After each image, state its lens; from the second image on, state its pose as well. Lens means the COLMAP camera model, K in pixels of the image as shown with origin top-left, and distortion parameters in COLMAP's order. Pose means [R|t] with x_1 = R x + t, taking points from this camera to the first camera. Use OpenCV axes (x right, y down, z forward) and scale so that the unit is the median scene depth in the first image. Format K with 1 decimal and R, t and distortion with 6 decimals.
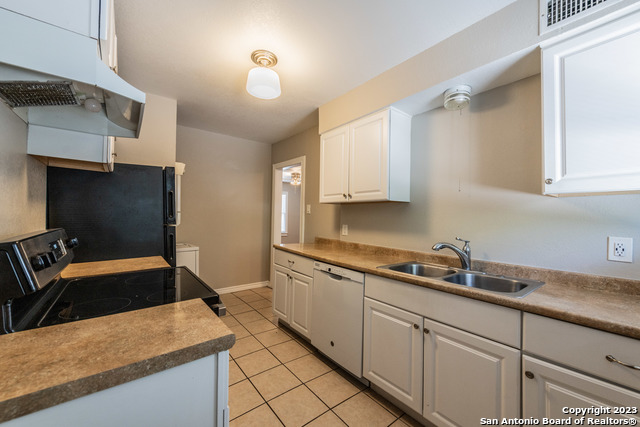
lens RADIAL K [[253.4, 0, 317.8], [0, 253.4, 205.8], [0, 0, 1]] dist [0.002288, -0.000093]
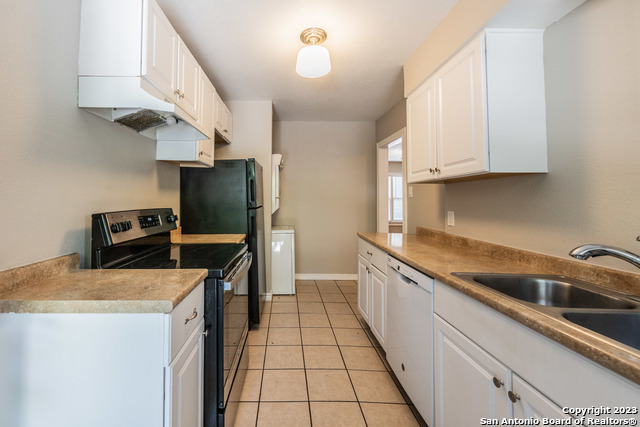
lens RADIAL K [[263.7, 0, 281.1], [0, 263.7, 183.8], [0, 0, 1]] dist [-0.001084, -0.000389]
pose [[0.774527, -0.050339, -0.630535, 0.262465], [0.028714, 0.998599, -0.044452, 0.019913], [0.631889, 0.016324, 0.774887, 0.134200]]
